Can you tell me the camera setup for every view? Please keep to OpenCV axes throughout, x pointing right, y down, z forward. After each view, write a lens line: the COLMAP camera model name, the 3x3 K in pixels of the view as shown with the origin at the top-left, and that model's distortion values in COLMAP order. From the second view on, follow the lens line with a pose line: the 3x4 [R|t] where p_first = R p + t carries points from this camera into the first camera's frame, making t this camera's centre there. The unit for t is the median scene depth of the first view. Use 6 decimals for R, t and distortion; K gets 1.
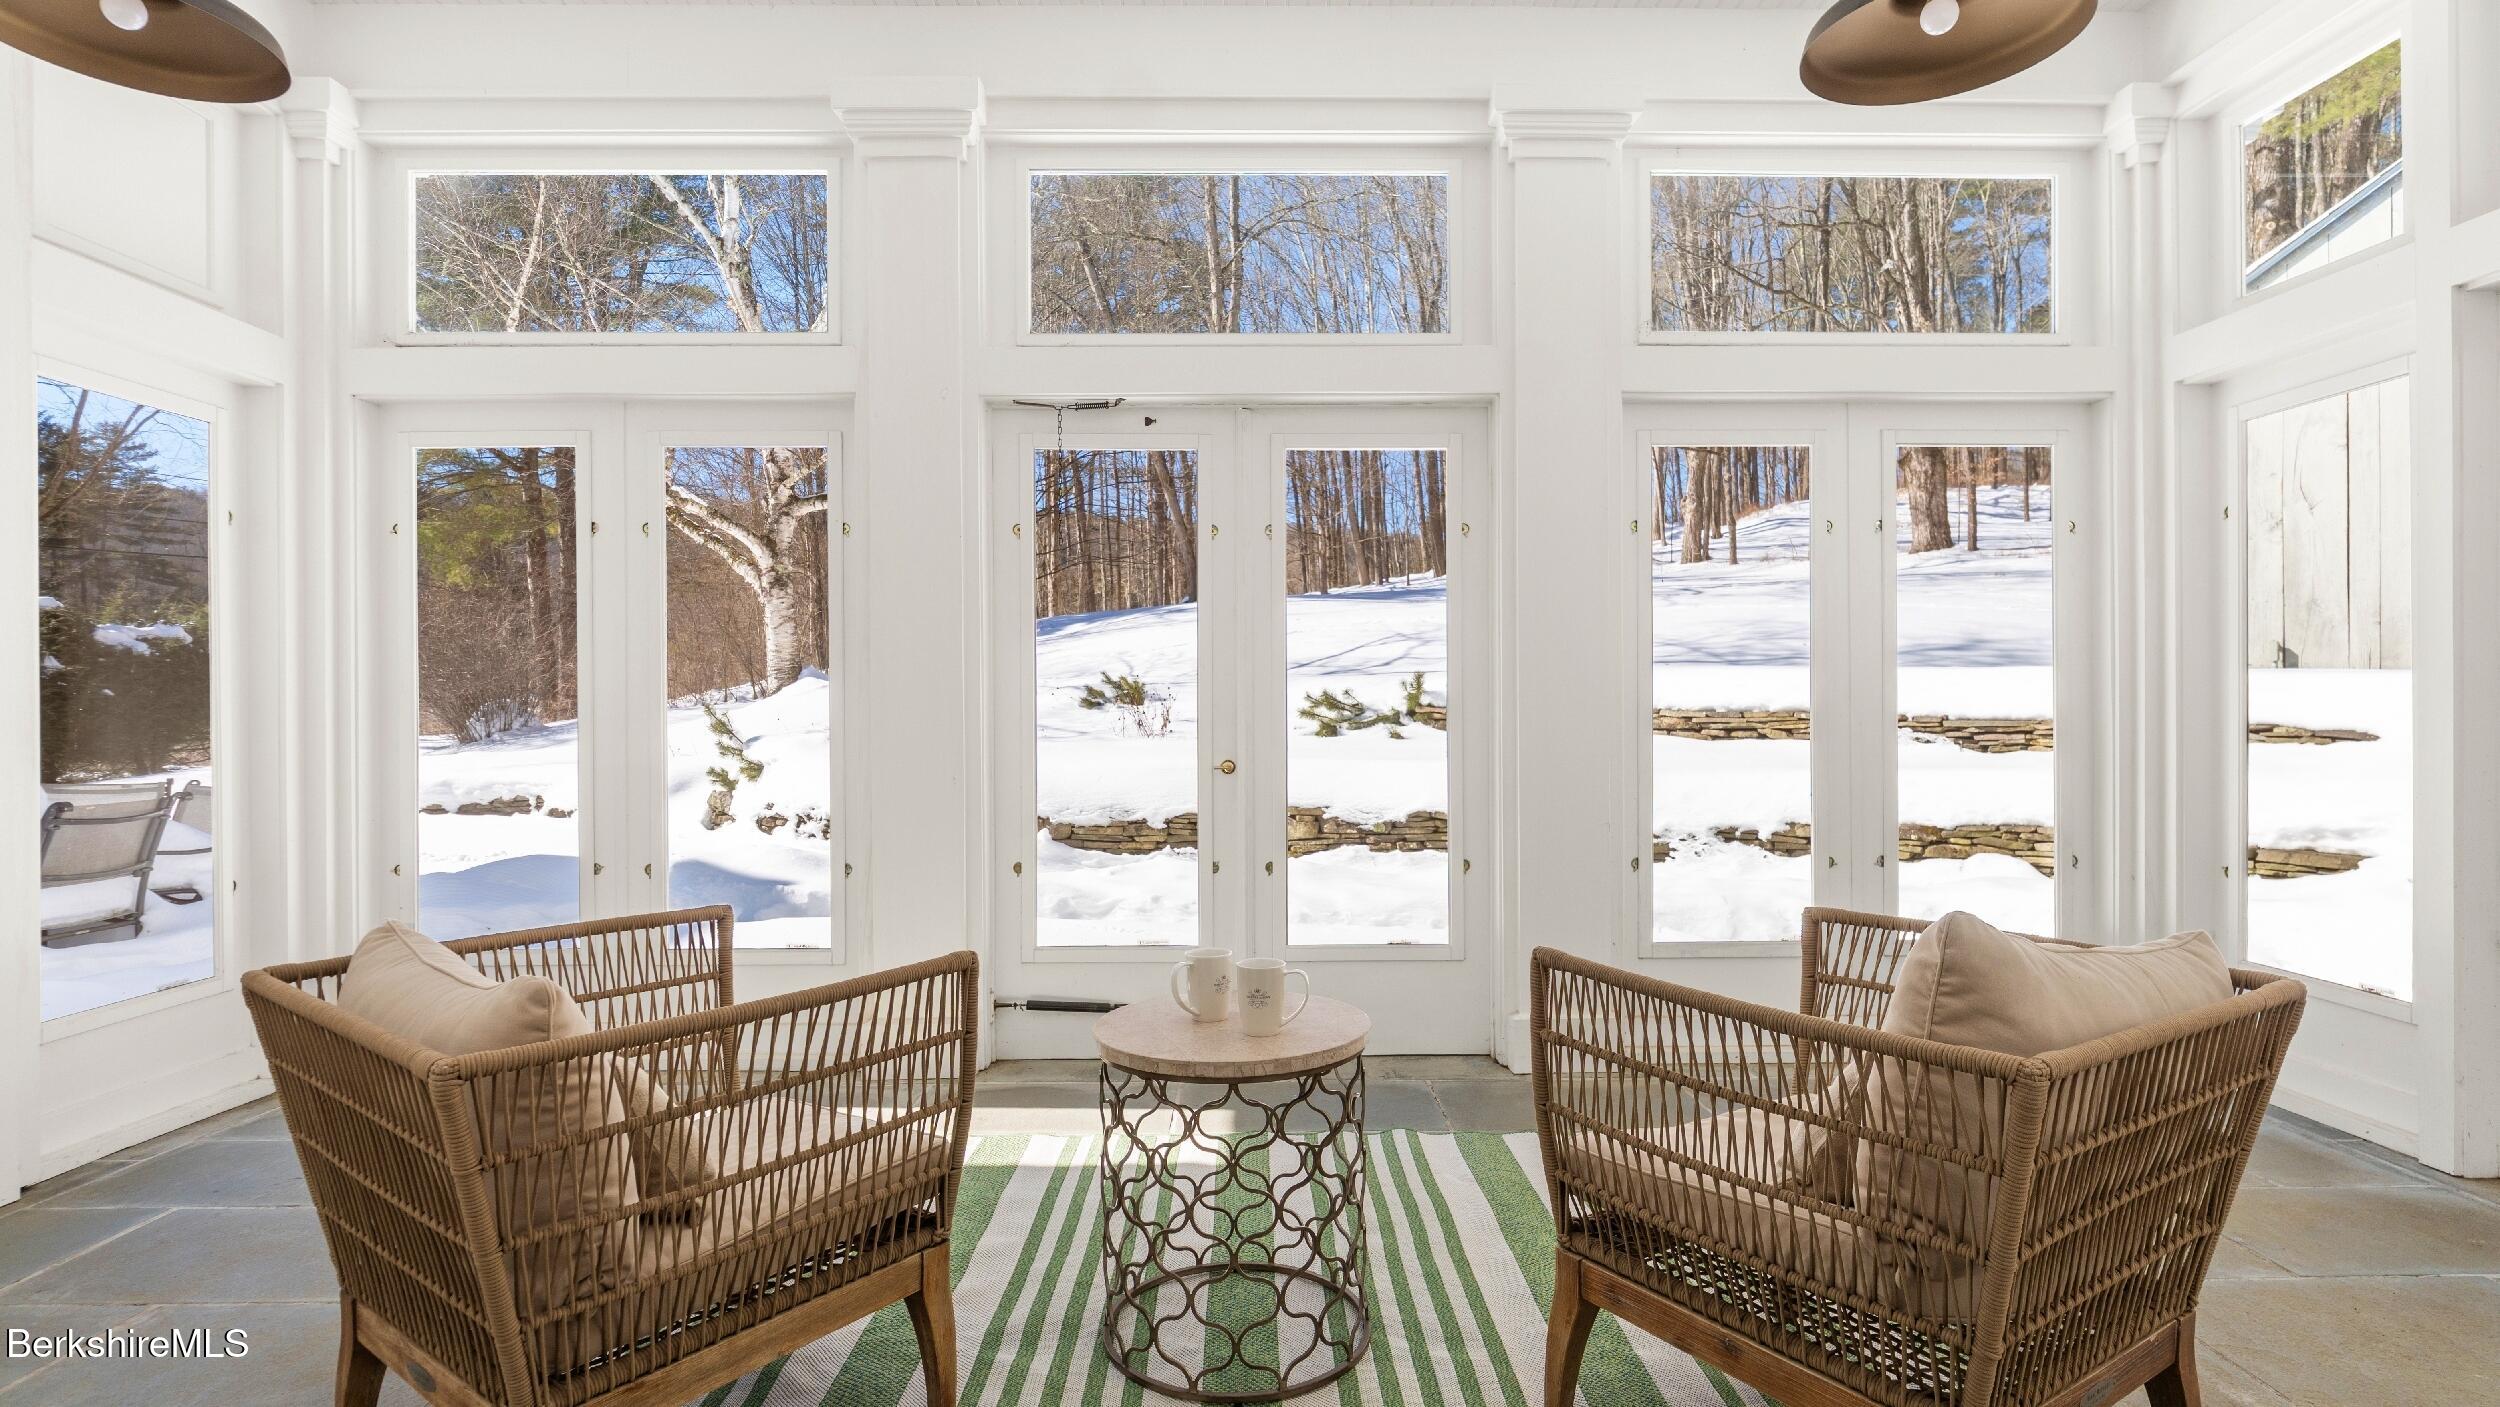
lens RADIAL K [[1209.5, 0, 1250.0], [0, 1209.5, 703.5], [0, 0, 1]] dist [0.000571, 0.000108]
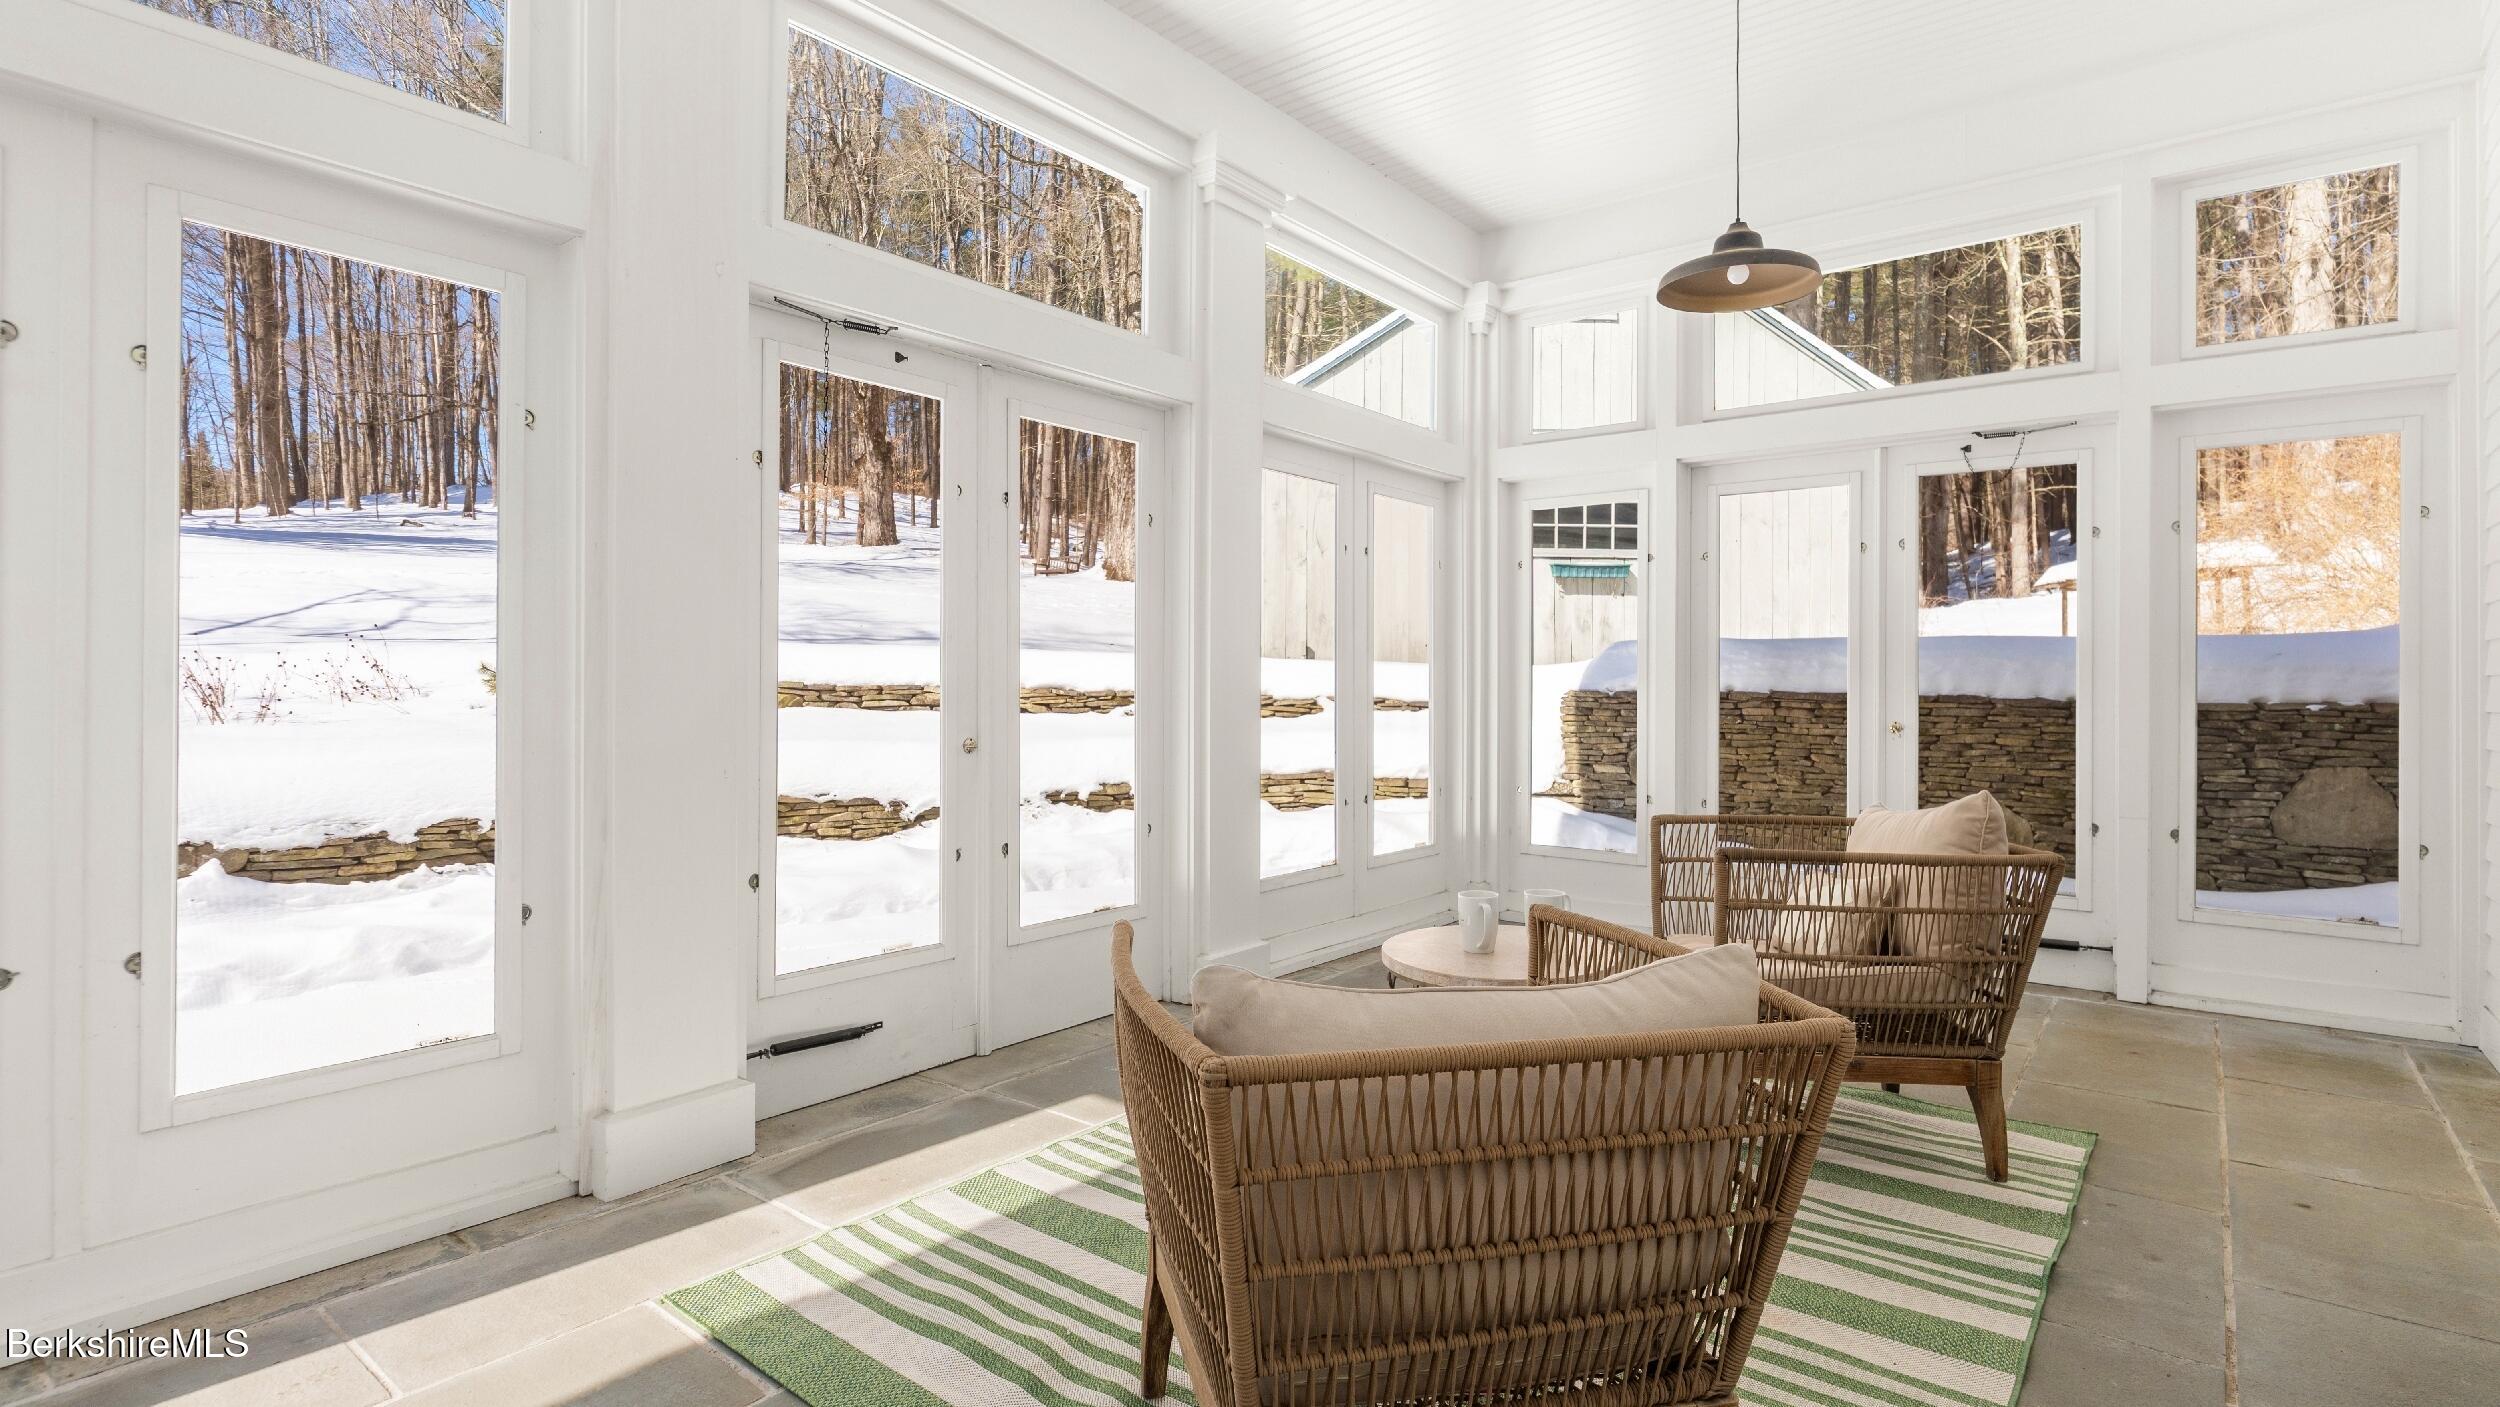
lens RADIAL K [[1206.6, 0, 1240.7], [0, 1206.6, 676.1], [0, 0, 1]] dist [-0.000537, -0.000067]
pose [[0.634446, 0.011455, 0.772882, -0.367330], [-0.008423, 0.999933, -0.007906, 0.002582], [-0.772921, -0.001494, 0.634501, 0.151070]]
